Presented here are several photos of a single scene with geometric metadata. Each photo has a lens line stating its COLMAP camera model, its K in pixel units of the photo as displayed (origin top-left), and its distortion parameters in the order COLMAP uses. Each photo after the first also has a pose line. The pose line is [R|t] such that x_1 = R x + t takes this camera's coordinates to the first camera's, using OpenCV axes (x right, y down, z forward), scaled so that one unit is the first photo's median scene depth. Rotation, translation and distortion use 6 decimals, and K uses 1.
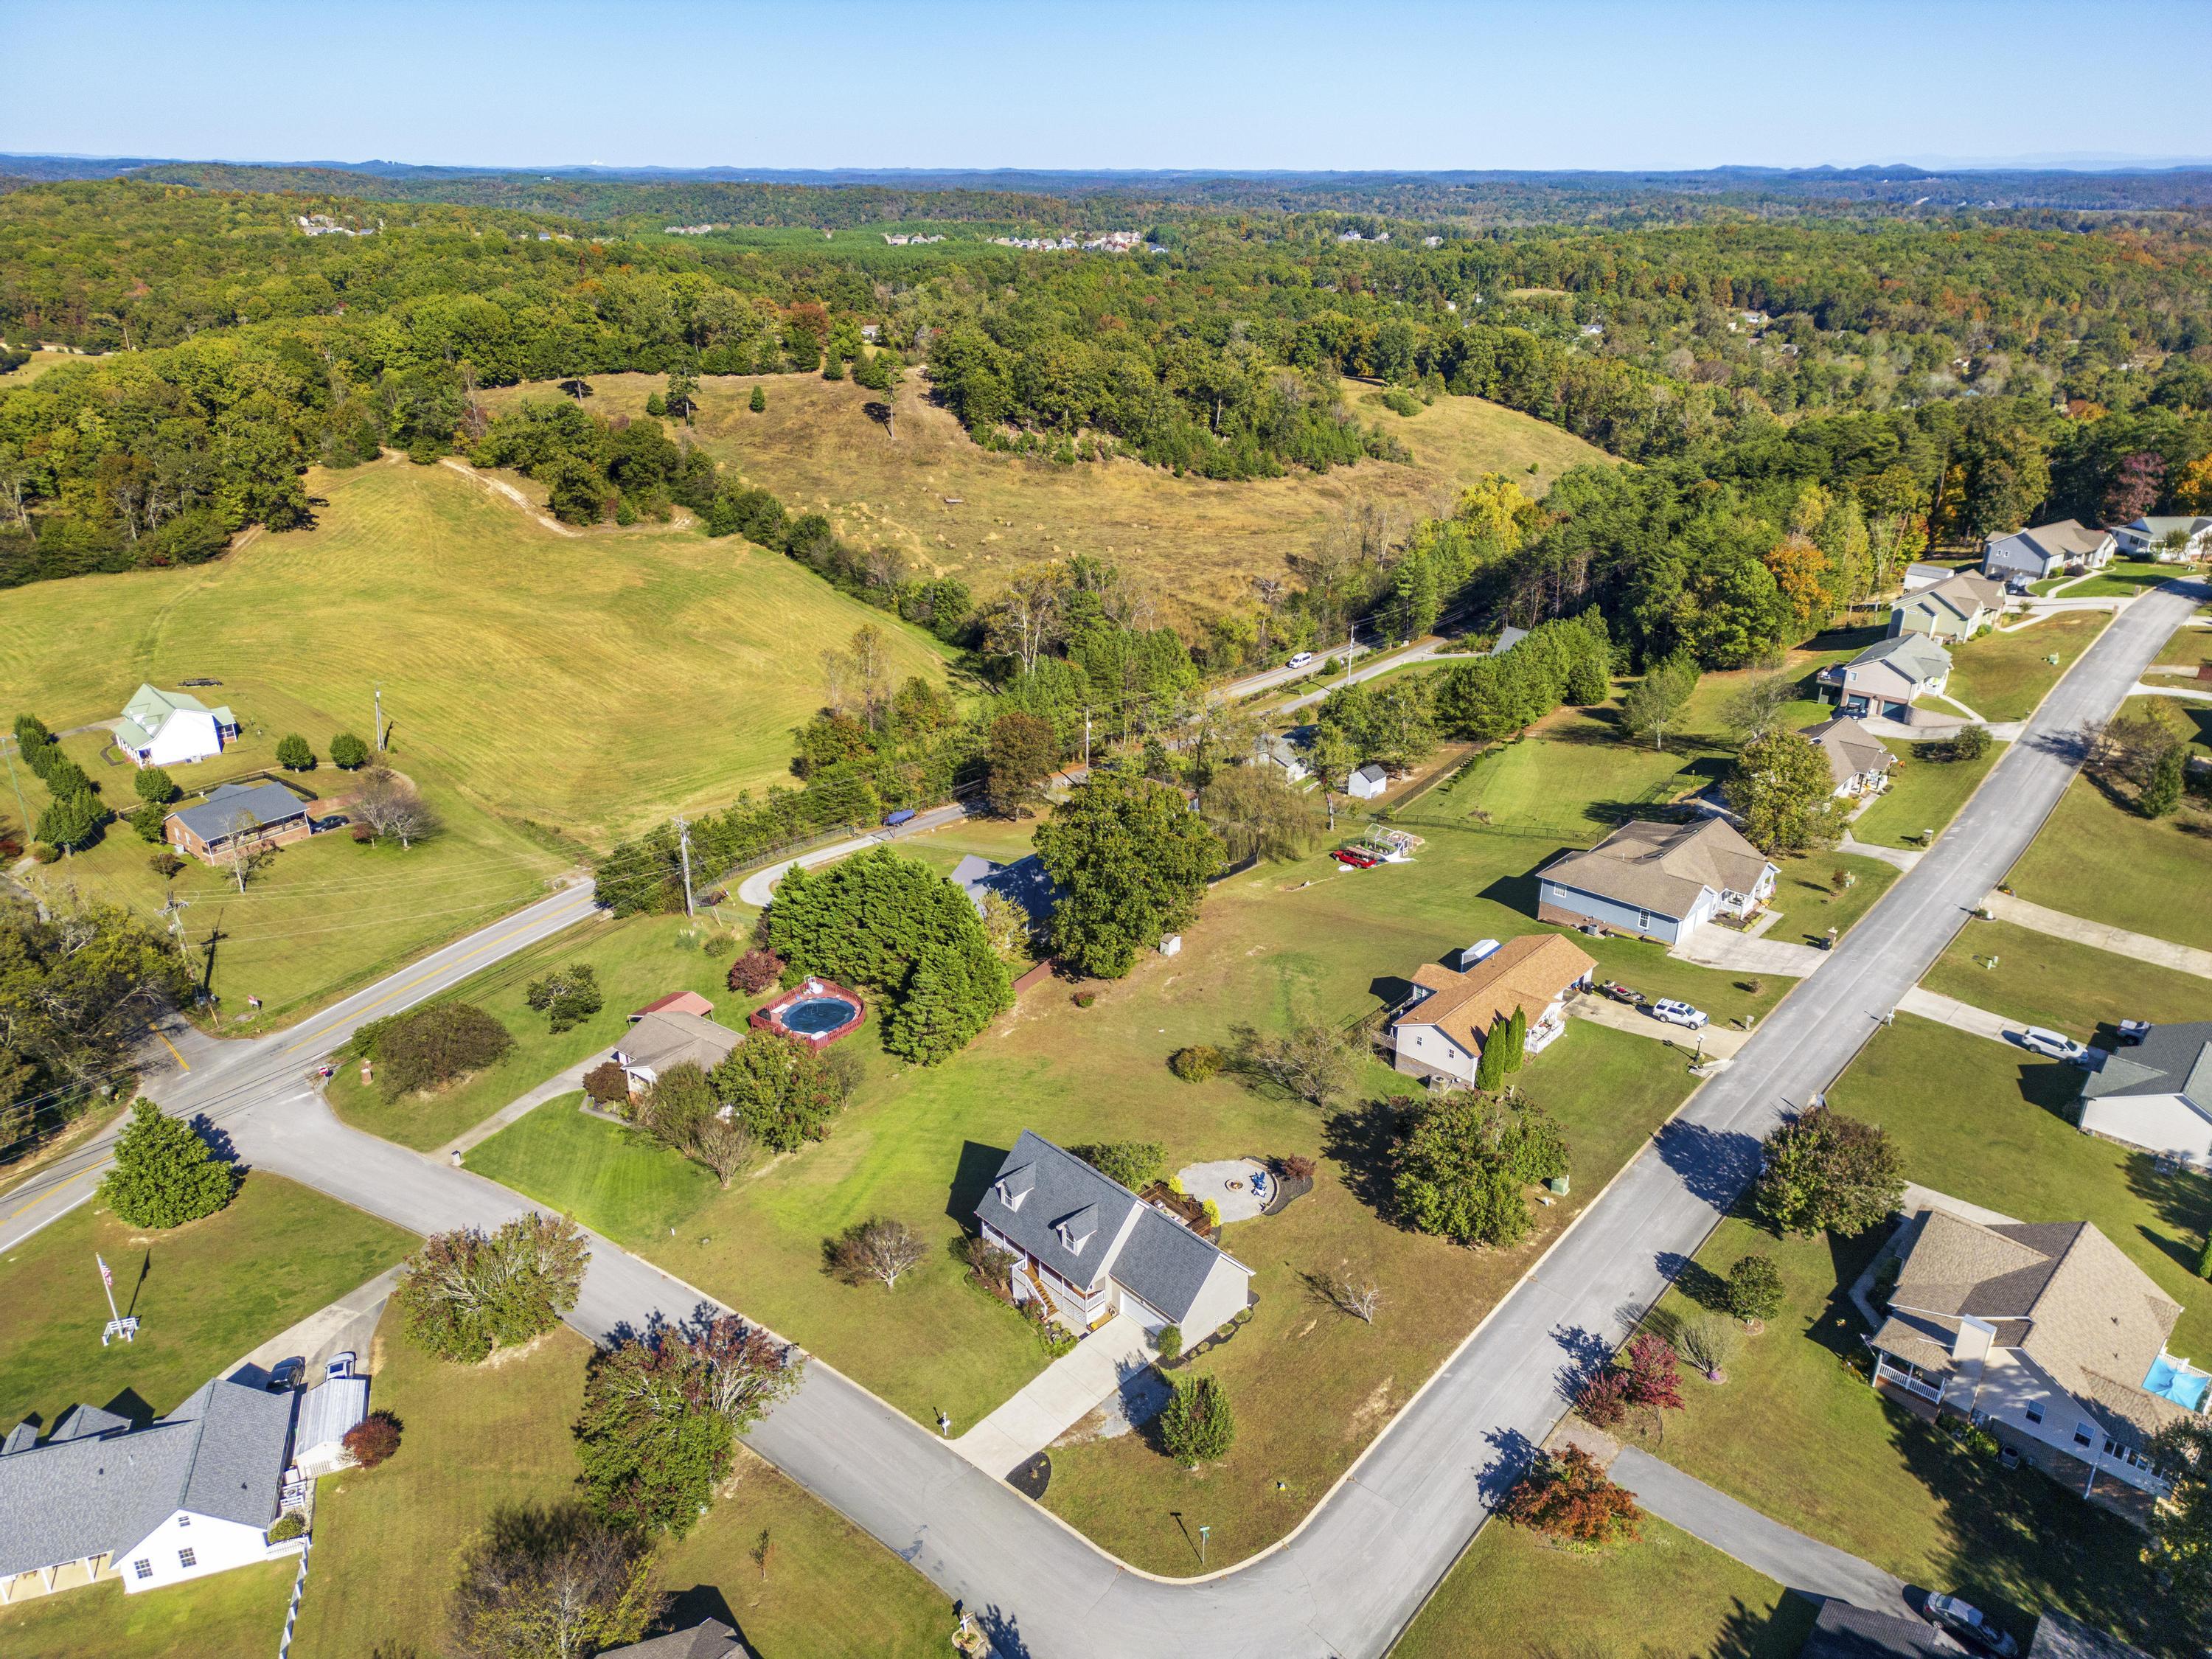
lens RADIAL K [[1540.3, 0, 1106.0], [0, 1540.3, 829.5], [0, 0, 1]] dist [0.027058, -0.003539]
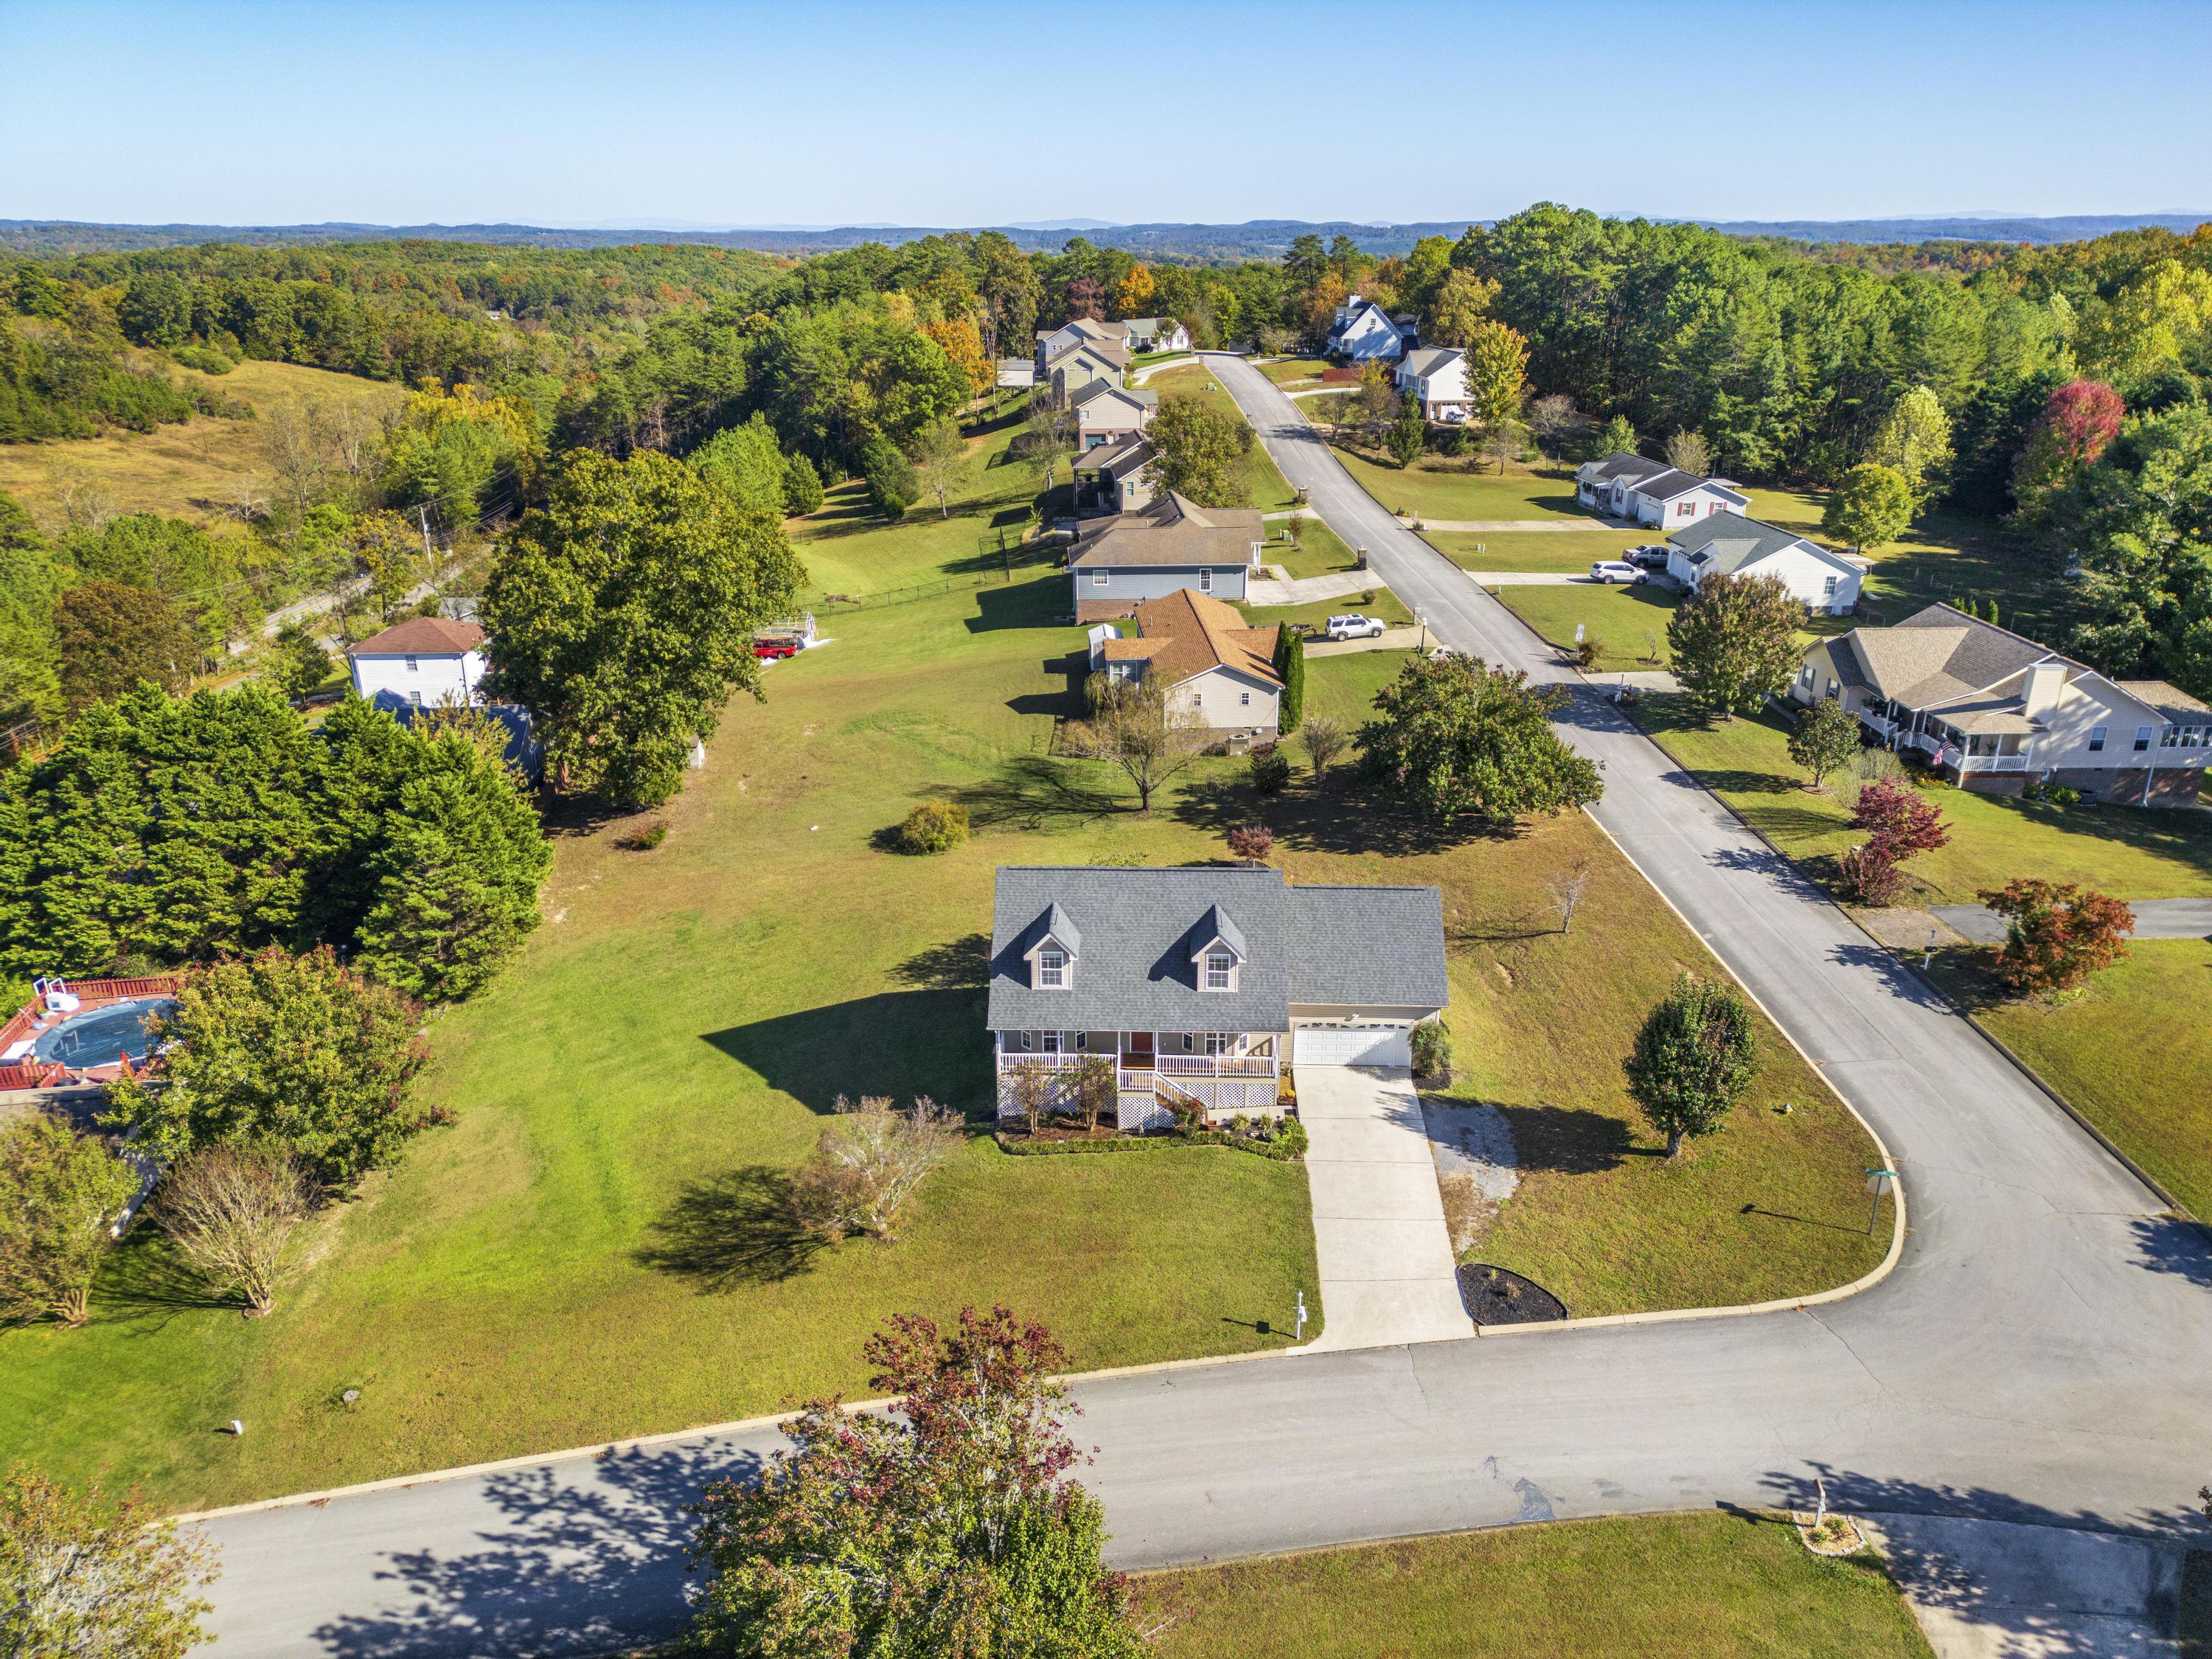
lens RADIAL K [[1540.3, 0, 1106.0], [0, 1540.3, 829.5], [0, 0, 1]] dist [0.027058, -0.003539]
pose [[0.704350, -0.253073, 0.663208, -0.325678], [0.275319, 0.958549, 0.073373, 0.126130], [-0.654286, 0.130913, 0.744830, 0.464243]]
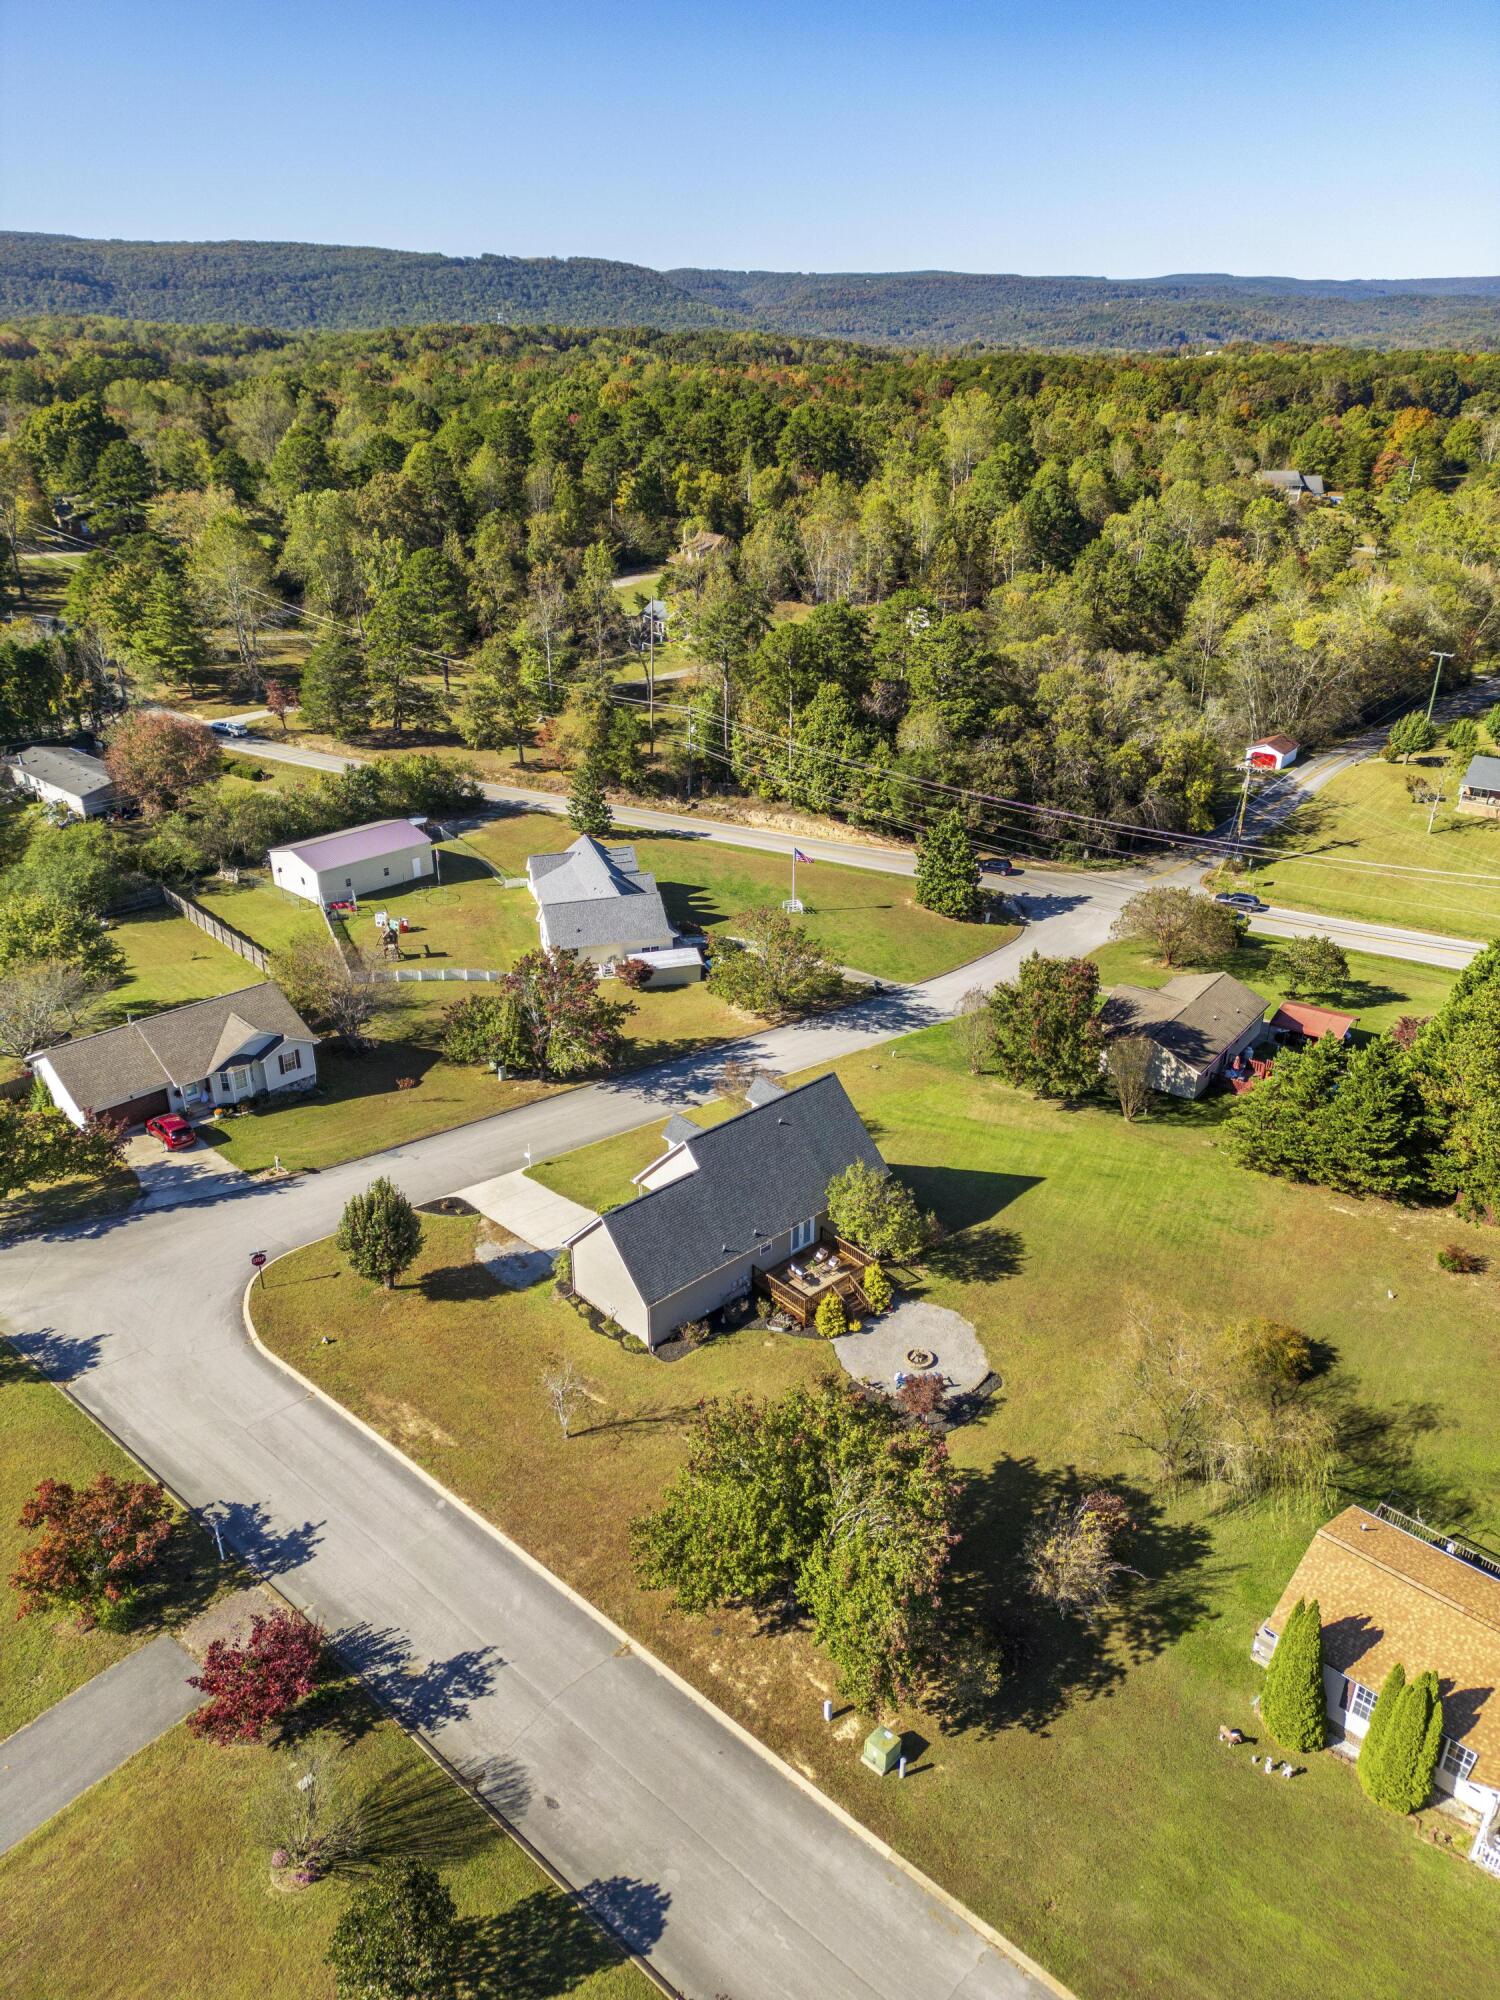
lens RADIAL K [[1392.7, 0, 750.0], [0, 1392.7, 1000.0], [0, 0, 1]] dist [0.027058, -0.003539]
pose [[-0.019247, 0.434898, -0.900274, 0.493606], [-0.395477, 0.823693, 0.406359, -0.098617], [0.918274, 0.363859, 0.156139, 0.690992]]
